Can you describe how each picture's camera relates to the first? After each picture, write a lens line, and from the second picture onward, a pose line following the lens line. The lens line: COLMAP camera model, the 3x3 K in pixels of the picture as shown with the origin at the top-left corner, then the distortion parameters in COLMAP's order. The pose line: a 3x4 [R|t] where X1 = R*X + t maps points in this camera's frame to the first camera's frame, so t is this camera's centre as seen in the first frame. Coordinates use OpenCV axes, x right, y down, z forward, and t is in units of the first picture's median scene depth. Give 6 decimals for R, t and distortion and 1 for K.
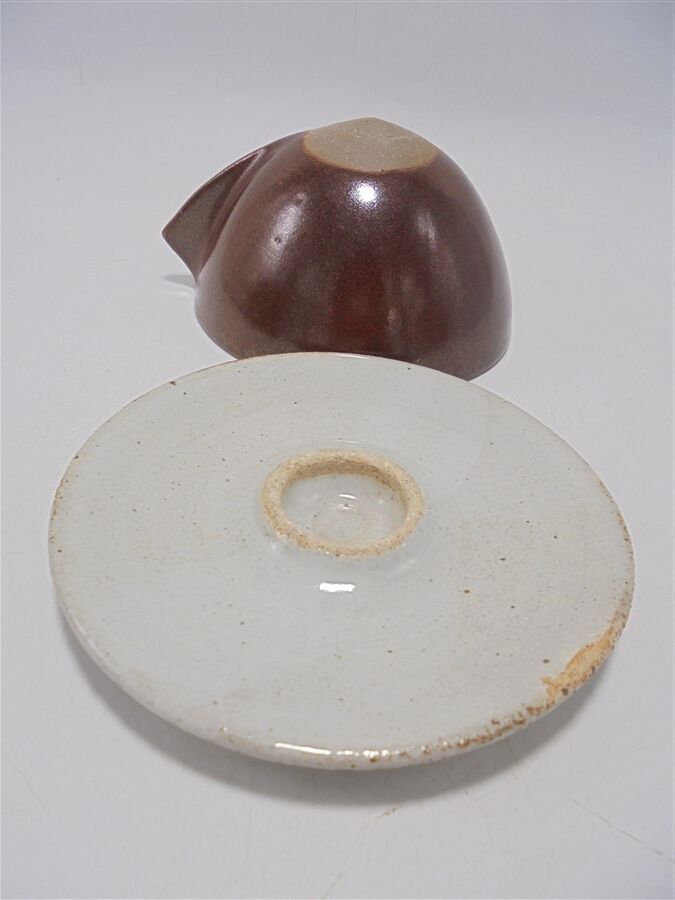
lens RADIAL K [[672.8, 0, 336.8], [0, 672.8, 450.2], [0, 0, 1]] dist [-0.056124, 0.037916]
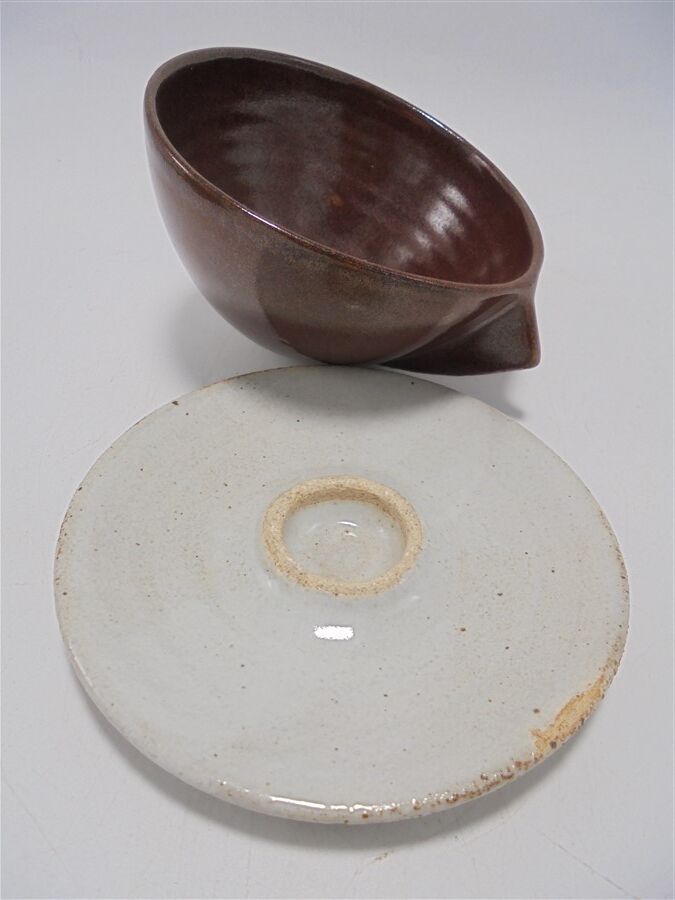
lens RADIAL K [[672.8, 0, 336.6], [0, 672.8, 453.0], [0, 0, 1]] dist [-0.056124, 0.037916]
pose [[0.999819, 0.002778, -0.018812, 0.021805], [-0.001313, 0.996999, 0.077398, -0.147288], [0.018970, -0.077359, 0.996823, 0.001233]]
